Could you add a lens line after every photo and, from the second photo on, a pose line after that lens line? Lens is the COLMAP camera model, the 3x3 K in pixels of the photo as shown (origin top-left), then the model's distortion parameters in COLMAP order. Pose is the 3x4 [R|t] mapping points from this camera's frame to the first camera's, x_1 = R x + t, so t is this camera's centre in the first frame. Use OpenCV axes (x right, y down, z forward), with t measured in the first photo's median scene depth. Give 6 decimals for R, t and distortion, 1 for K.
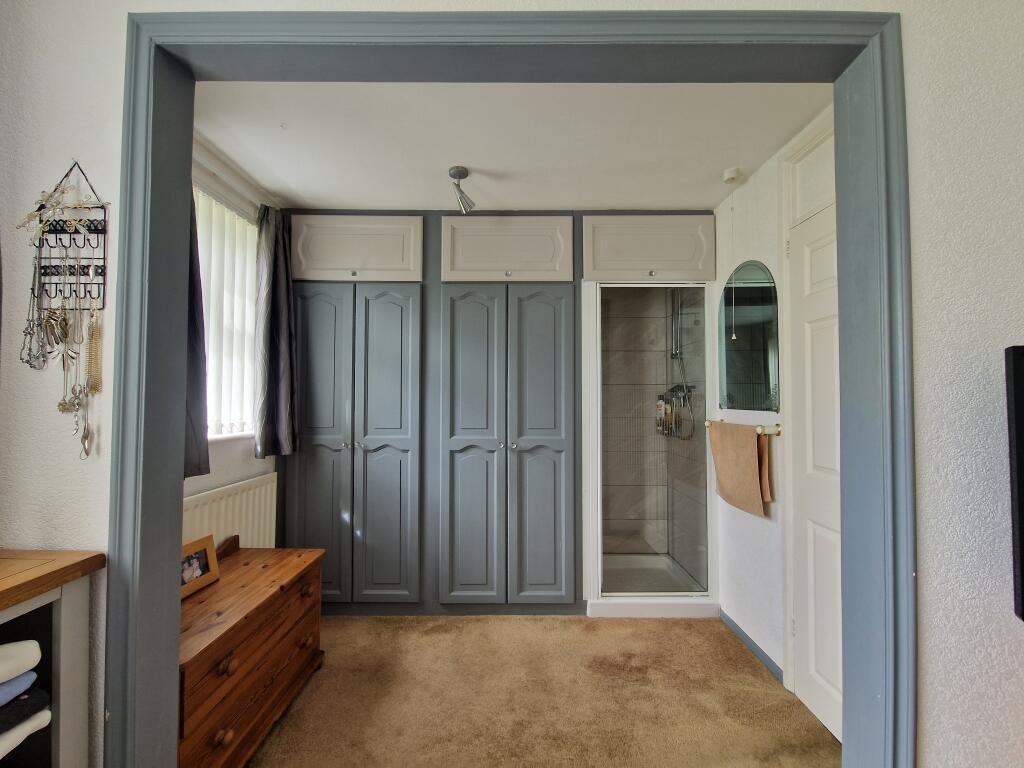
lens RADIAL K [[417.2, 0, 510.1], [0, 417.2, 387.6], [0, 0, 1]] dist [-0.000694, -0.000595]
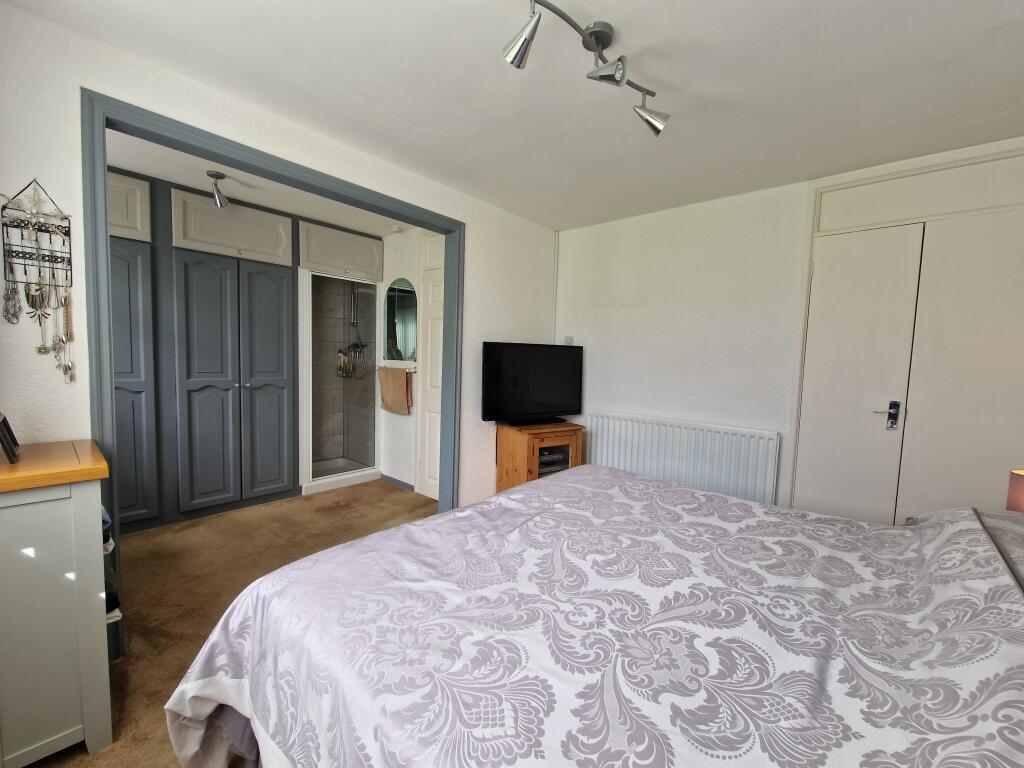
lens RADIAL K [[417.2, 0, 510.1], [0, 417.2, 387.6], [0, 0, 1]] dist [-0.000694, -0.000595]
pose [[0.659289, -0.034844, 0.751082, -0.442021], [-0.051758, 0.994453, 0.091567, -0.017937], [-0.750106, -0.099244, 0.653828, -0.516120]]
